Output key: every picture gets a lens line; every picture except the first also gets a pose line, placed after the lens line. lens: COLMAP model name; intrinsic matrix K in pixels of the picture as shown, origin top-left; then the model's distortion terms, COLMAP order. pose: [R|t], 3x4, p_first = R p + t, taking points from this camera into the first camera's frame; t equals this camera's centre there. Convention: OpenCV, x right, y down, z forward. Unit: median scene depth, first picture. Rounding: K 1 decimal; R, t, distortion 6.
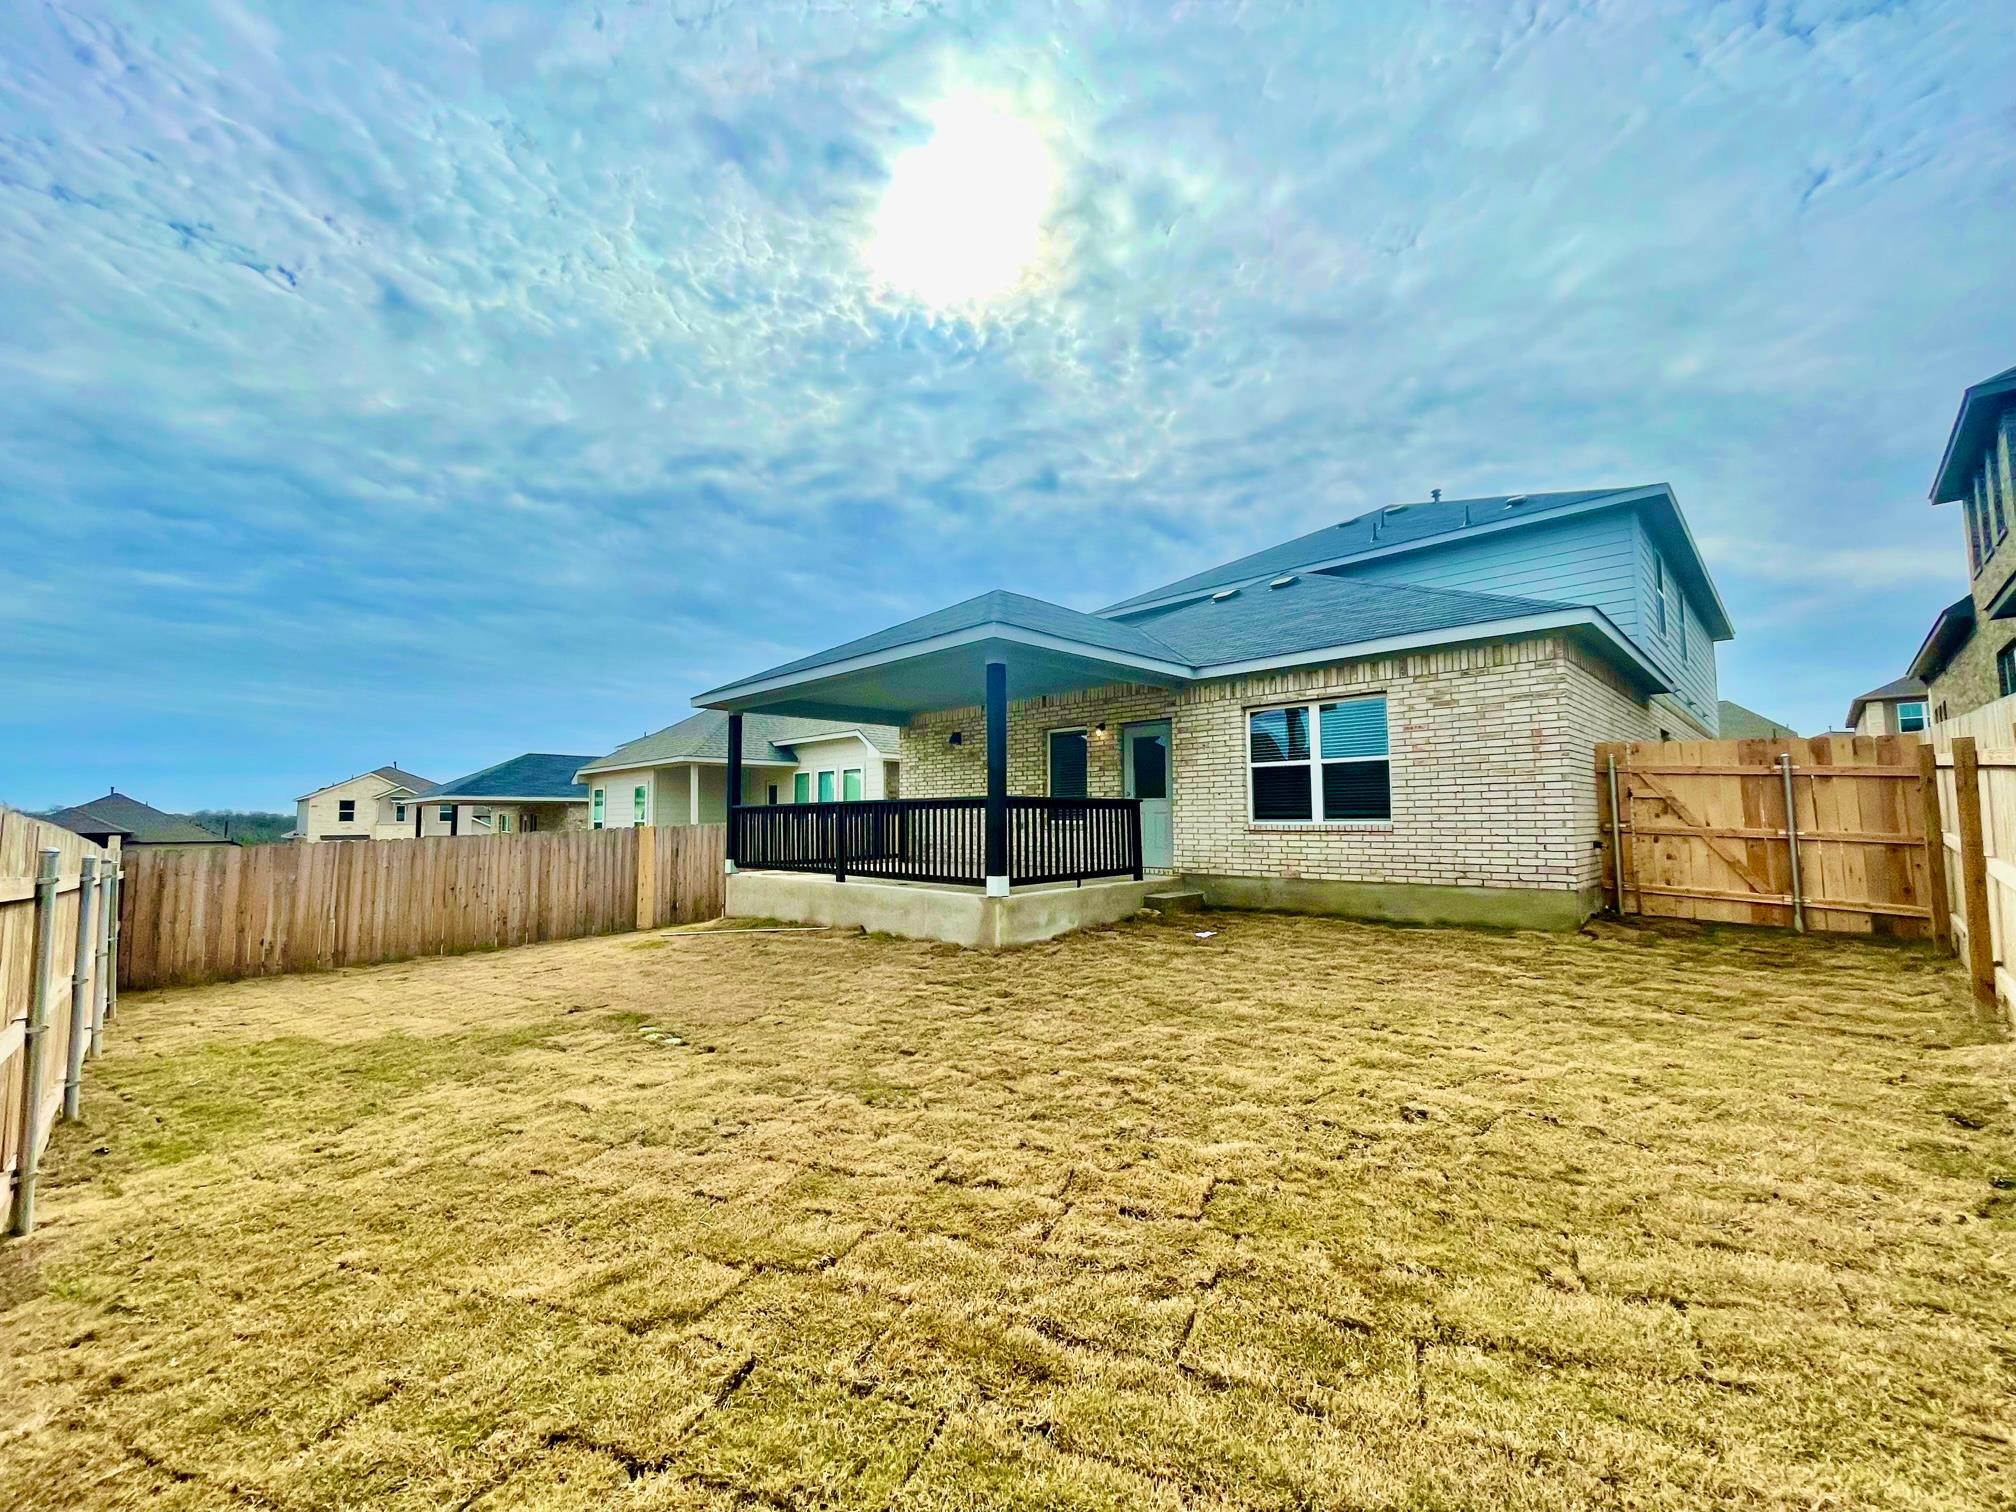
lens RADIAL K [[810.2, 0, 1007.9], [0, 810.2, 762.0], [0, 0, 1]] dist [0.001039, 0.000544]
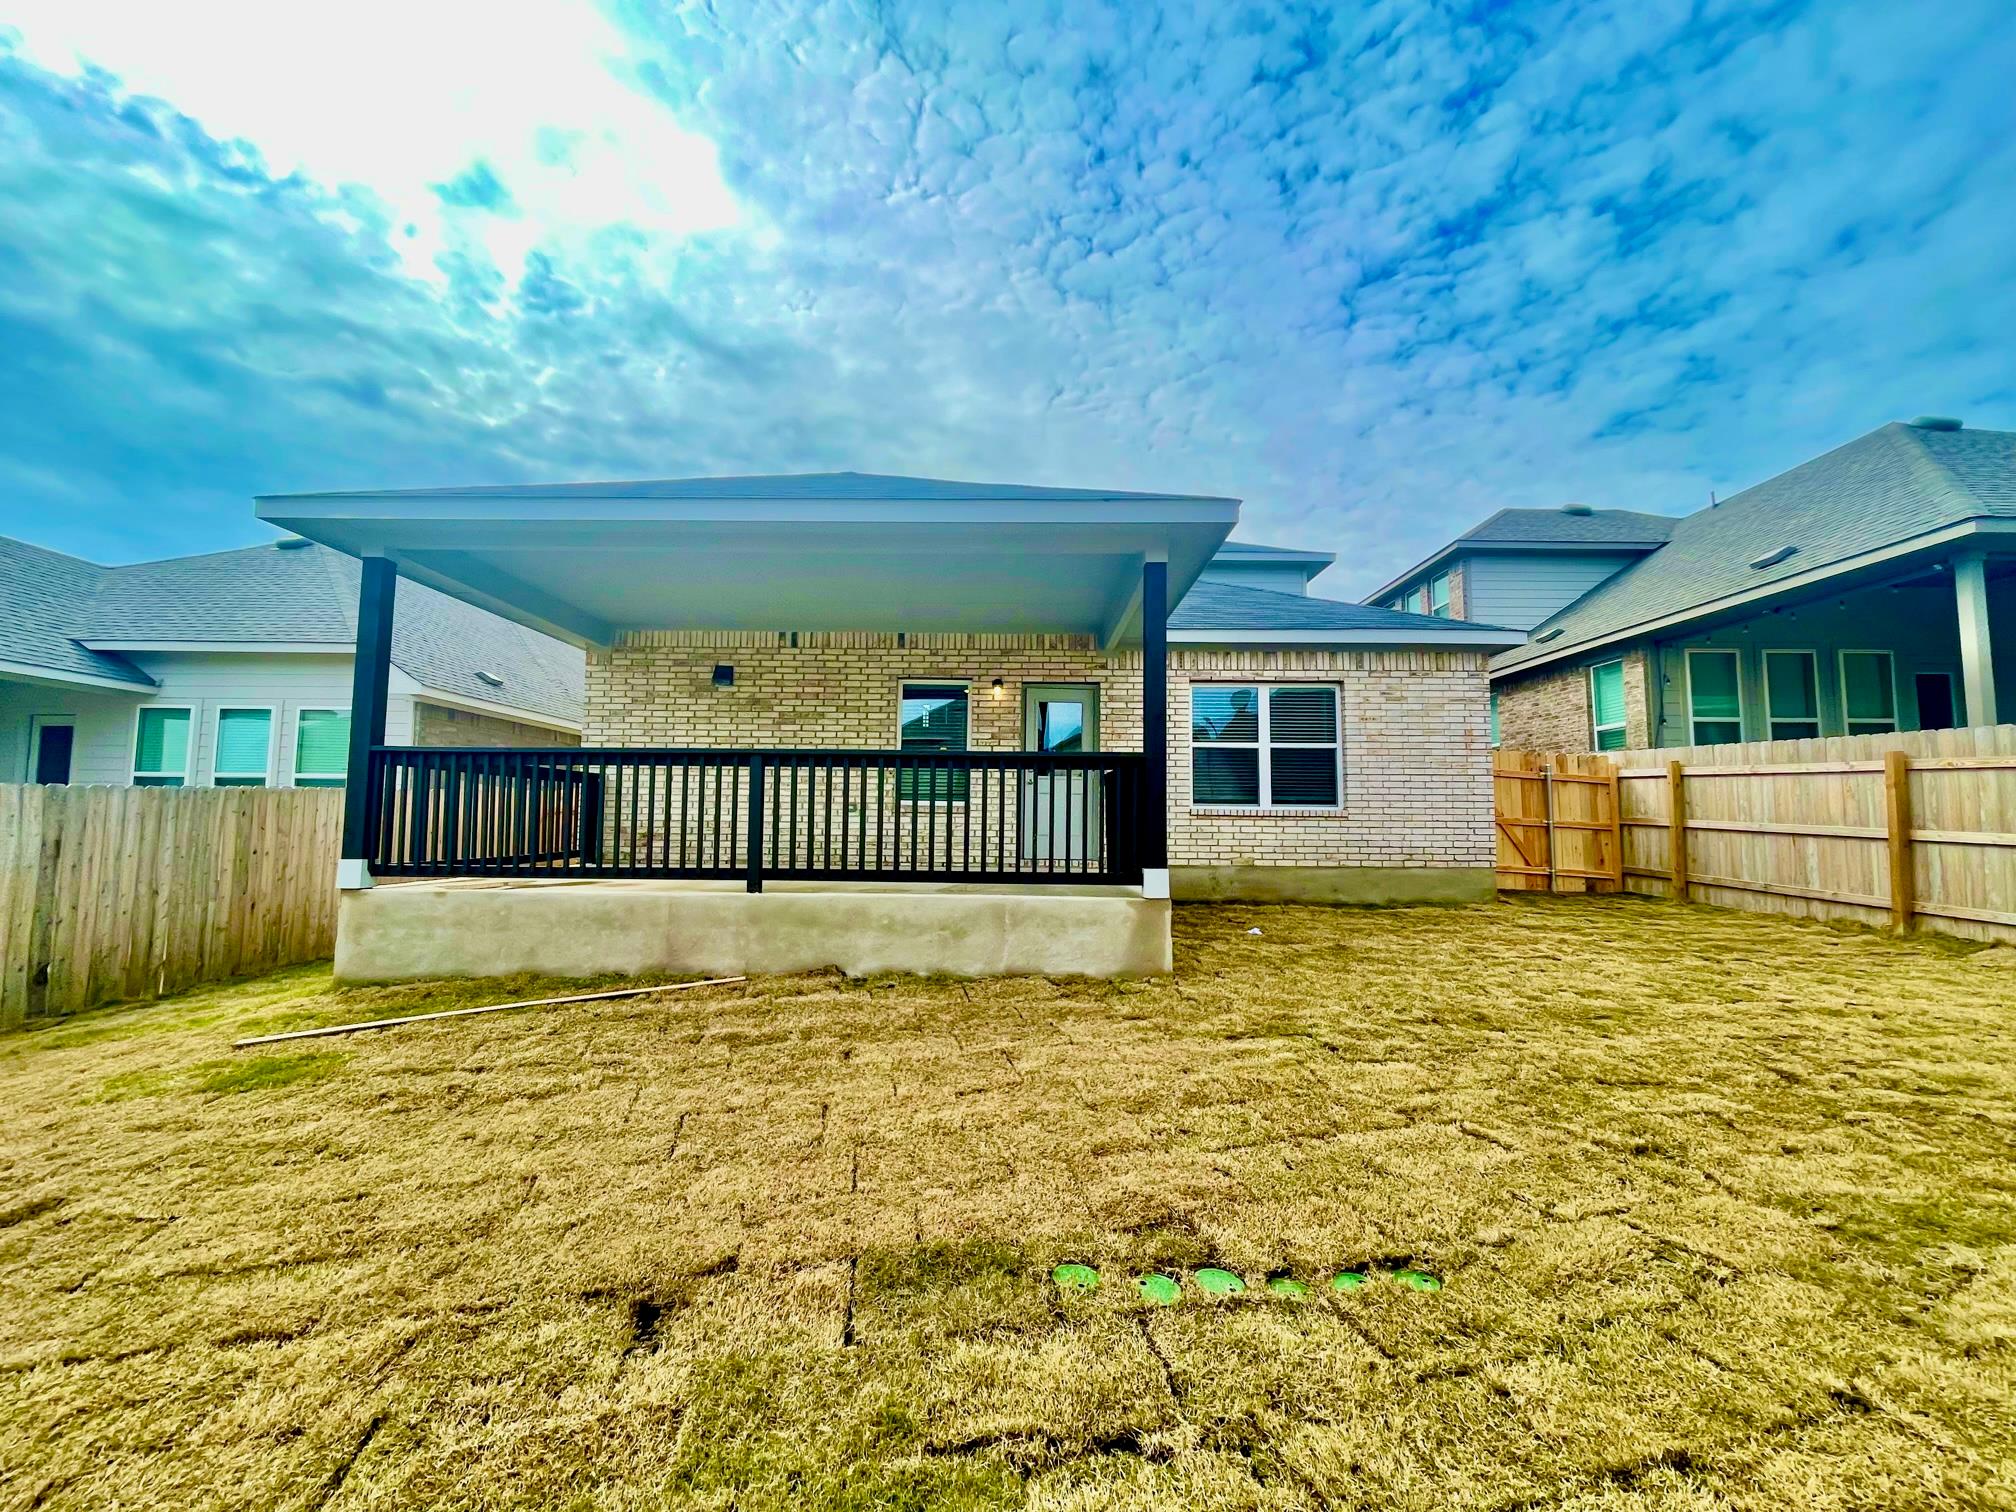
lens RADIAL K [[788.7, 0, 1005.3], [0, 788.7, 767.0], [0, 0, 1]] dist [-0.004052, -0.000016]
pose [[0.721421, 0.064204, 0.689514, -0.504555], [-0.064305, 0.997602, -0.025610, 0.071384], [-0.689505, -0.025864, 0.723819, 0.541841]]
